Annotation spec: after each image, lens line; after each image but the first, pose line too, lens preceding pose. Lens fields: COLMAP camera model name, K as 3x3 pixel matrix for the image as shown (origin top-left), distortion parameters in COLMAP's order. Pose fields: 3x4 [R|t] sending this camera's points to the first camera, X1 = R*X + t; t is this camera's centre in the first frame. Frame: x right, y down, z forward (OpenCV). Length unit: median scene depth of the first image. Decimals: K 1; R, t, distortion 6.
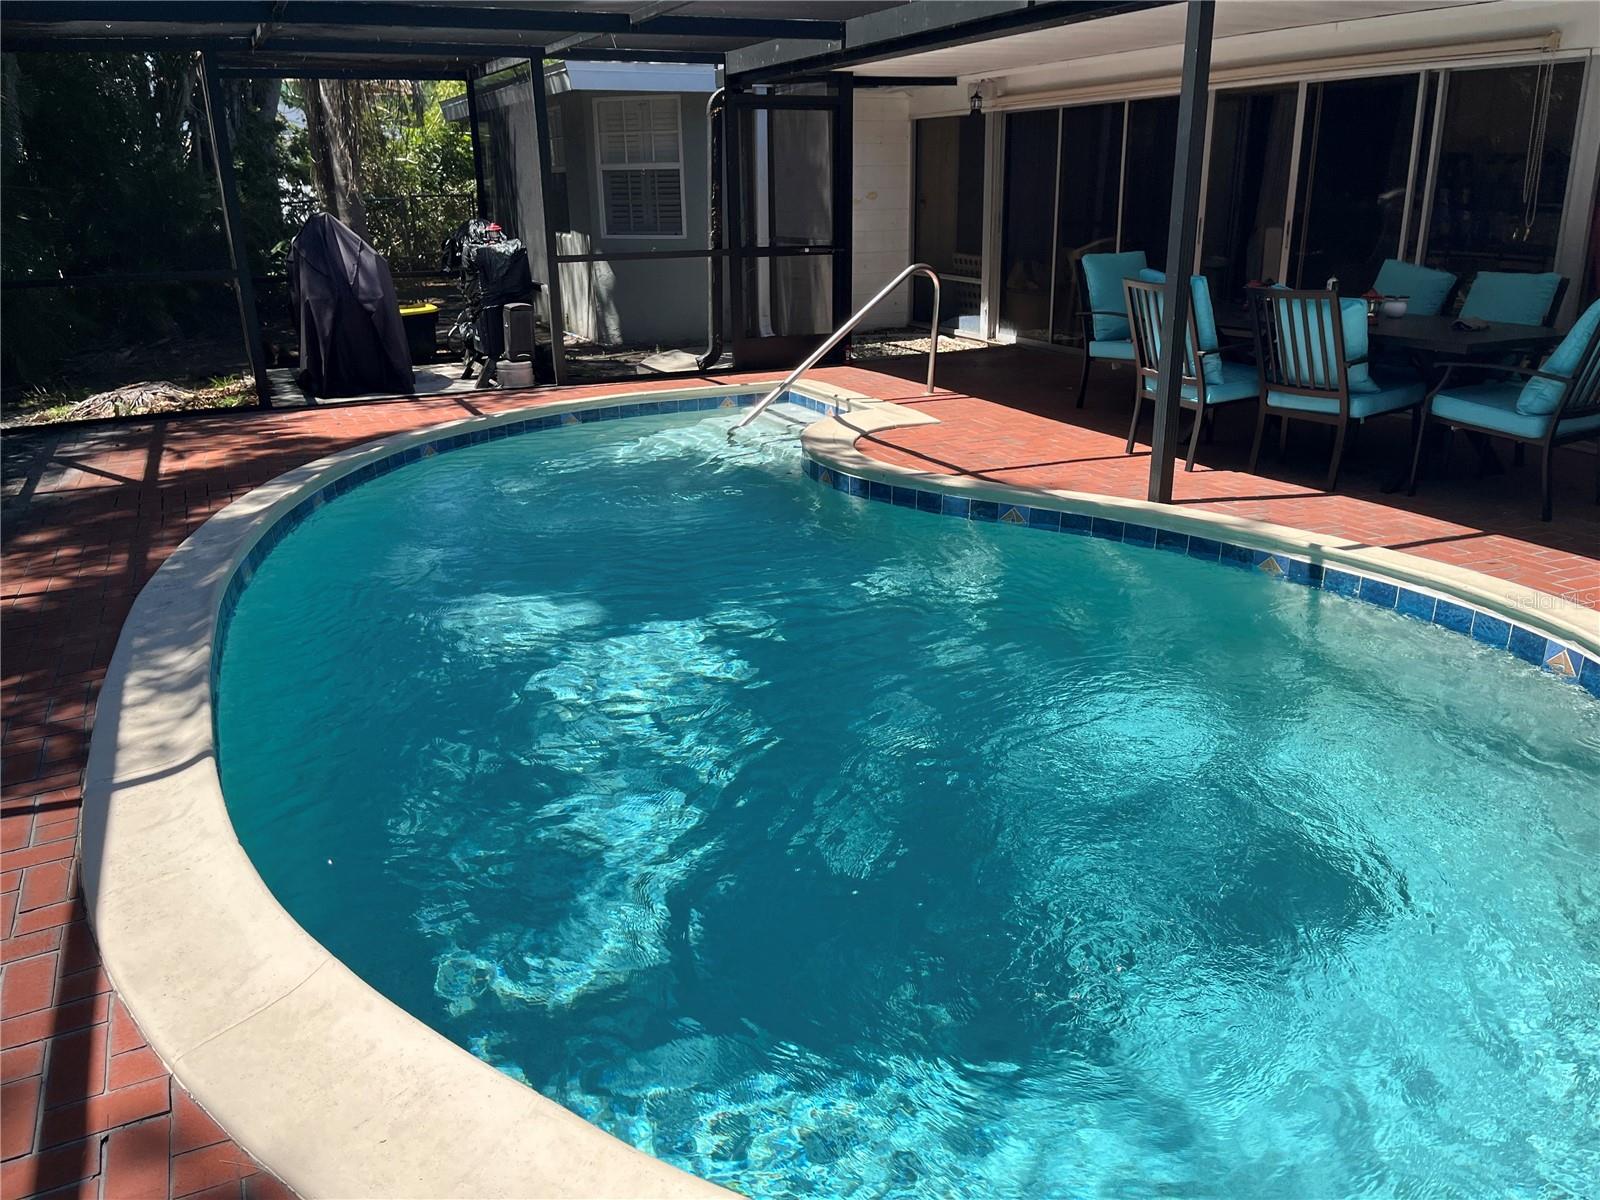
lens RADIAL K [[1202.7, 0, 801.6], [0, 1202.7, 595.2], [0, 0, 1]] dist [0.045355, -0.058866]
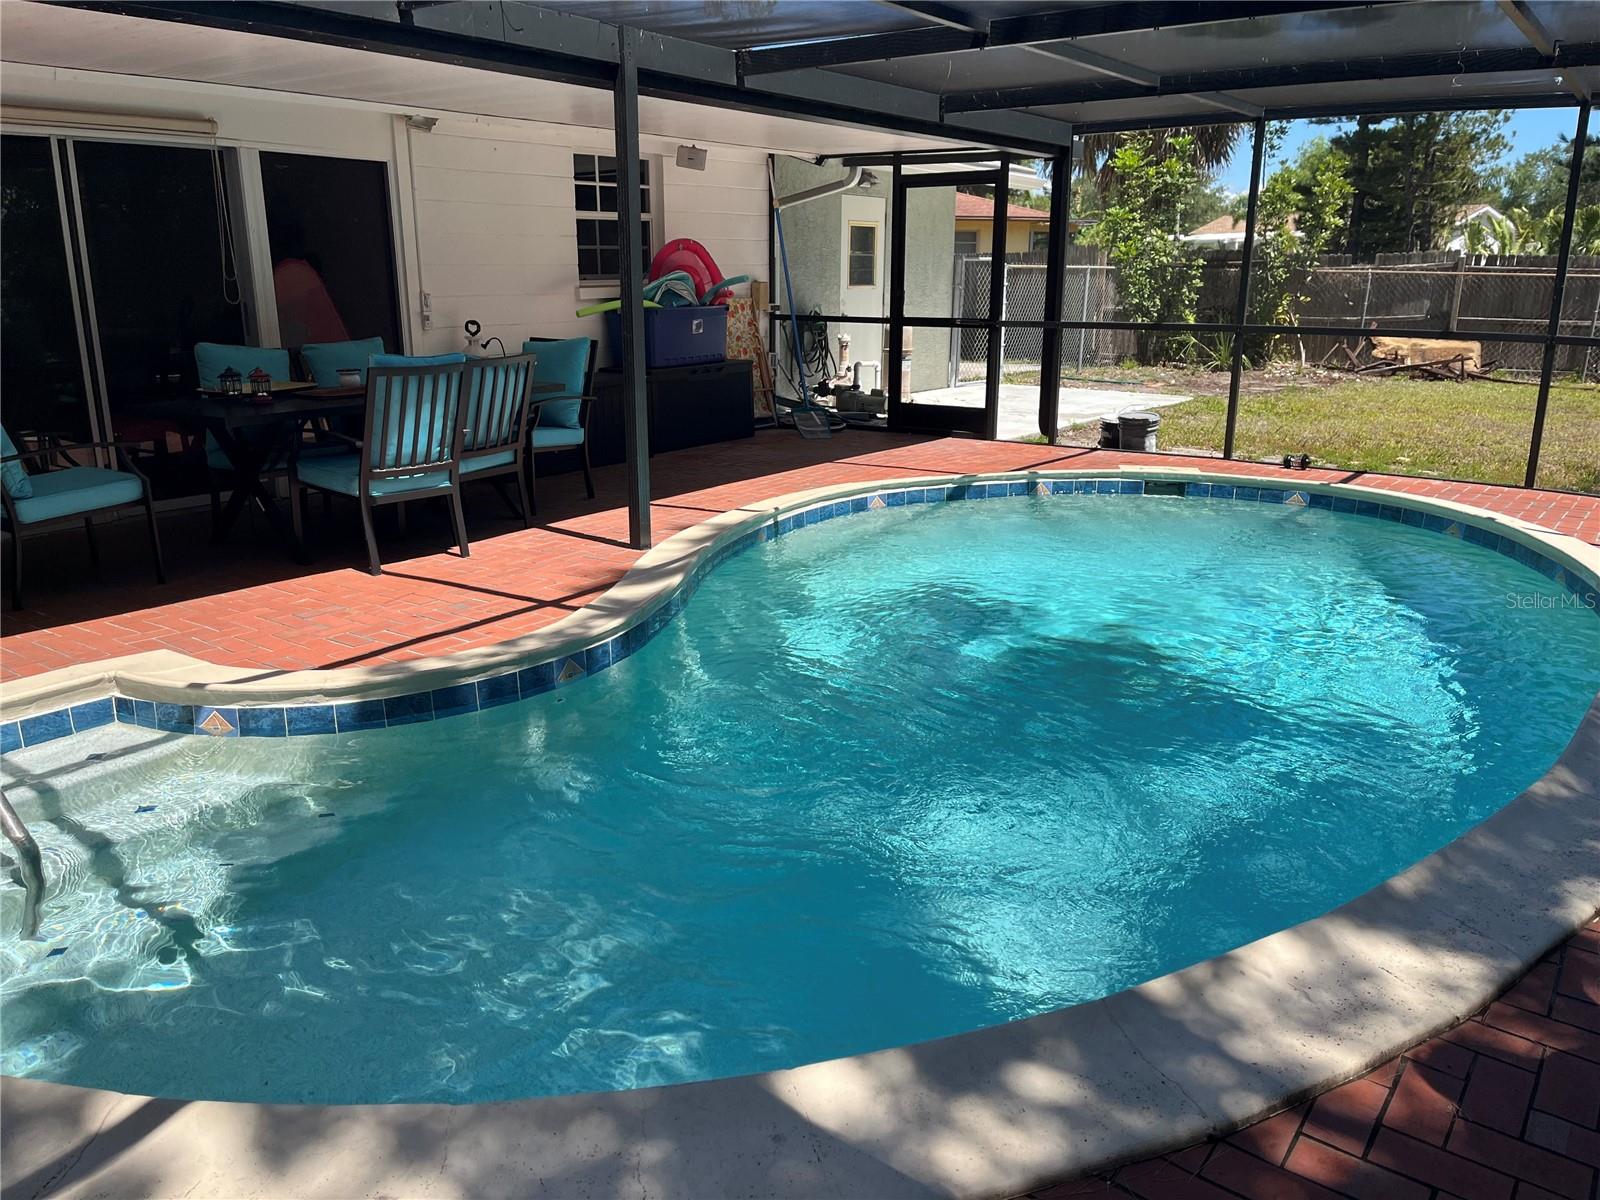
lens RADIAL K [[1202.7, 0, 802.7], [0, 1202.7, 601.1], [0, 0, 1]] dist [0.045355, -0.058866]
pose [[-0.454790, -0.244165, 0.856475, -0.868672], [0.277511, 0.874954, 0.396791, -0.509880], [-0.846259, 0.418138, -0.330161, 1.481347]]
